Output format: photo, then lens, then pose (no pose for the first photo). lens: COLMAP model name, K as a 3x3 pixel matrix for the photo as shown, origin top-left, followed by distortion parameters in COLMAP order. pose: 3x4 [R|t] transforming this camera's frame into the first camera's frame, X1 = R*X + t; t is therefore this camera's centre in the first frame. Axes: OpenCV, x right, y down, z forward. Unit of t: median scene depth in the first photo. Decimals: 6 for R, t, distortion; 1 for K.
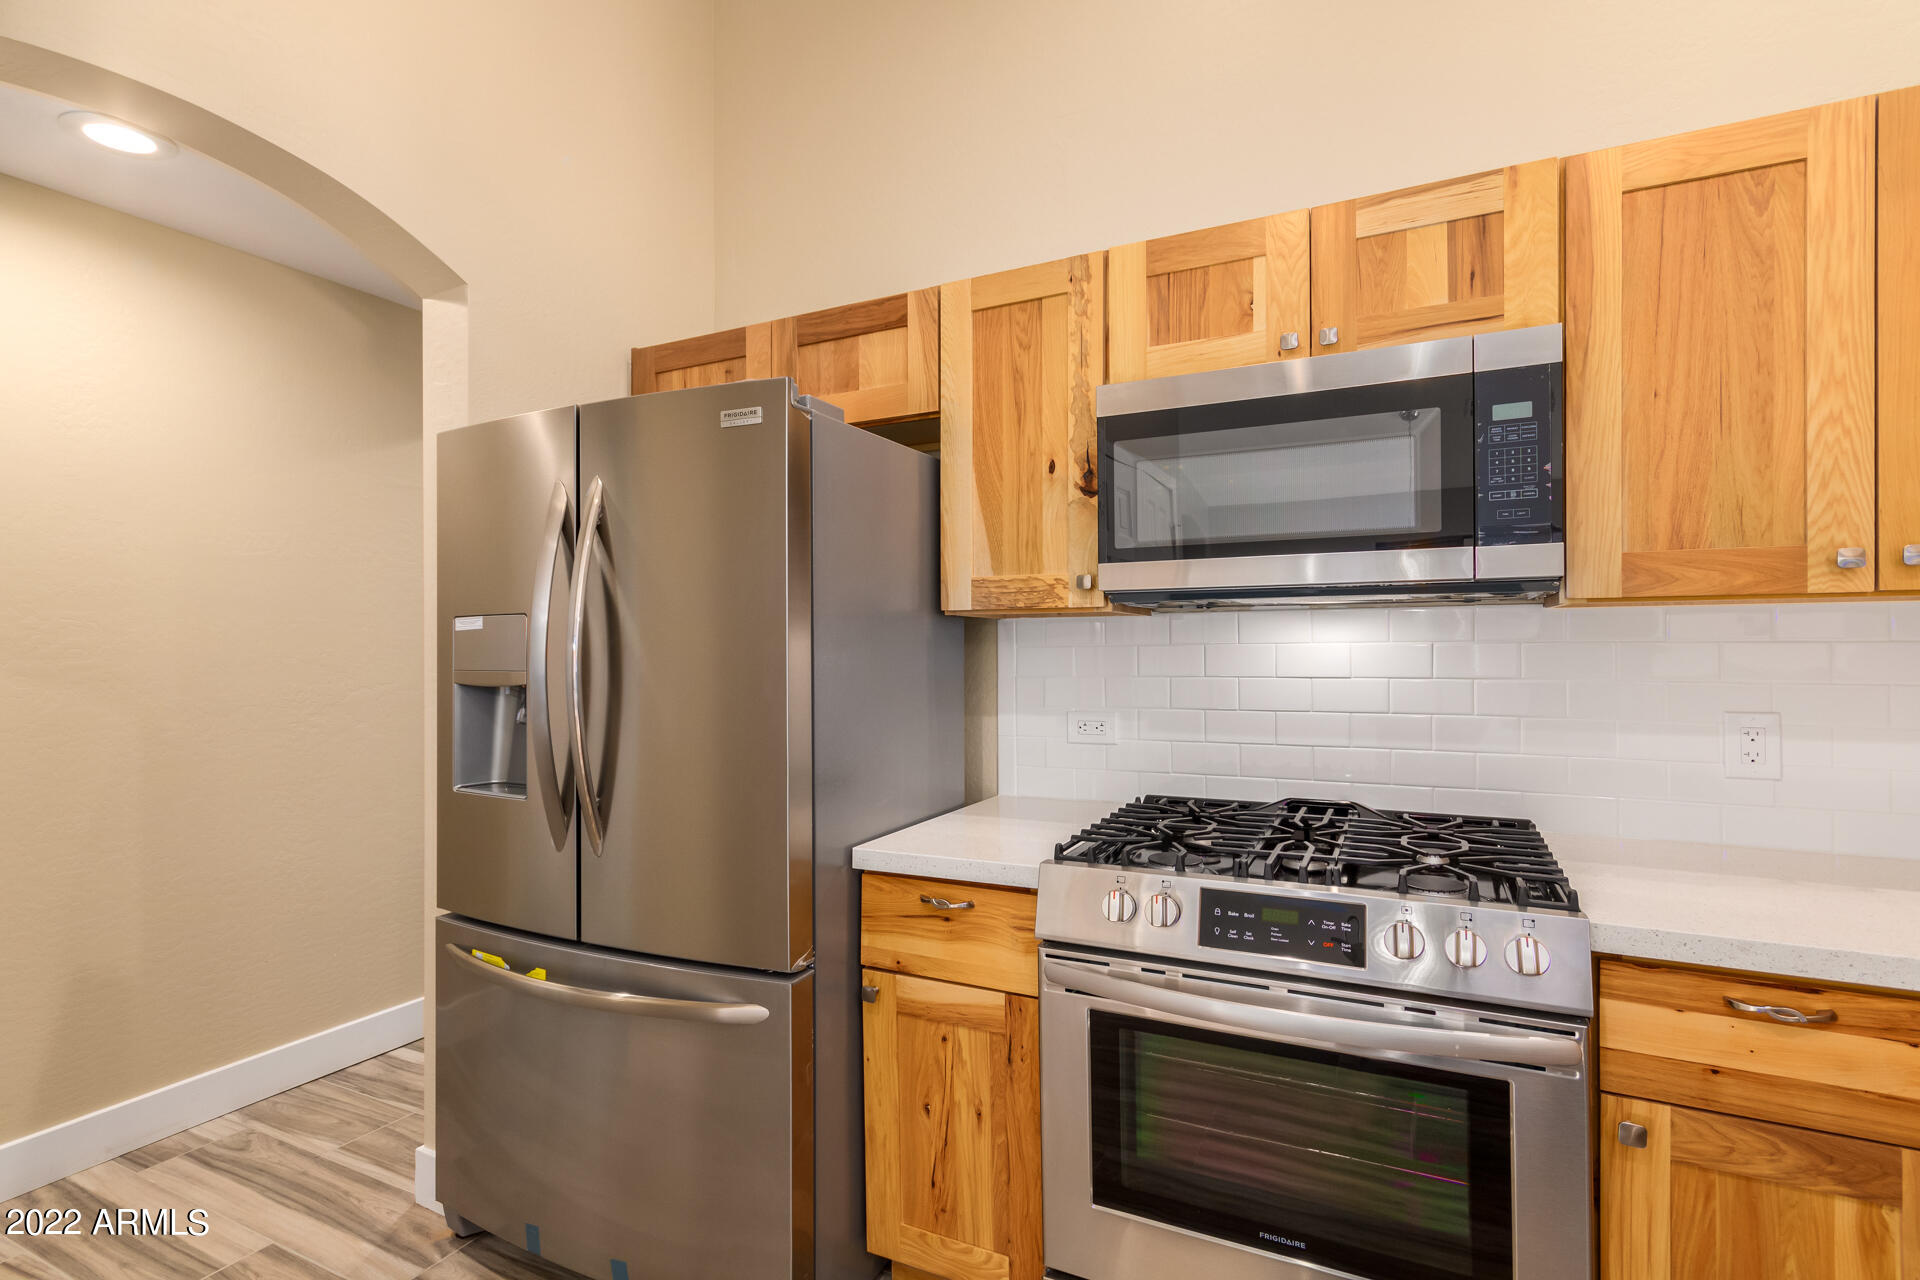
lens RADIAL K [[912.1, 0, 960.2], [0, 912.1, 642.3], [0, 0, 1]] dist [-0.001493, 0.003210]
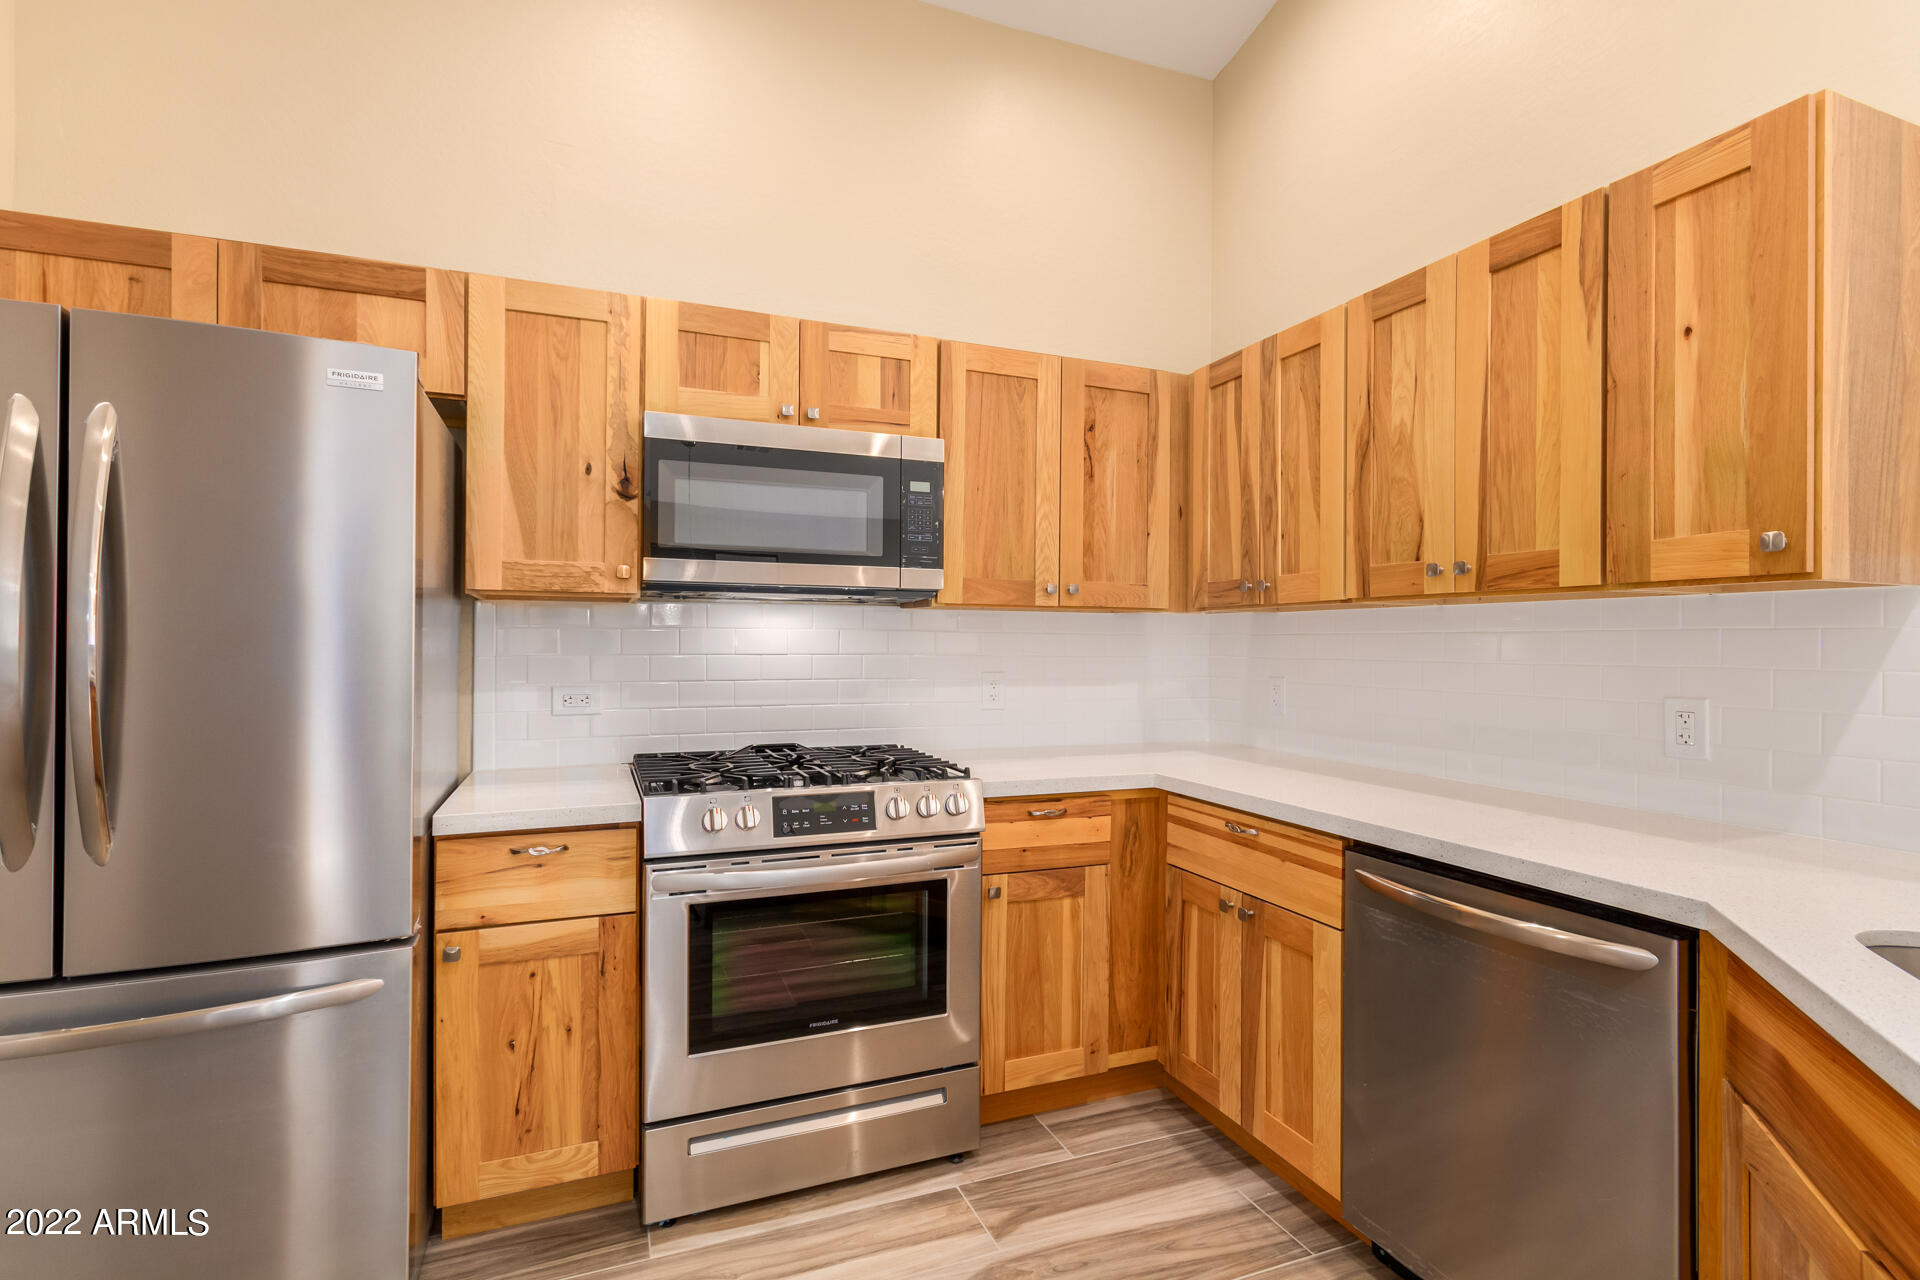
lens RADIAL K [[912.1, 0, 960.0], [0, 912.1, 643.6], [0, 0, 1]] dist [-0.001493, 0.003210]
pose [[0.661314, 0.010971, 0.750029, -0.526397], [-0.011583, 0.999923, -0.004413, 0.031181], [-0.750020, -0.005769, 0.661390, -0.126521]]
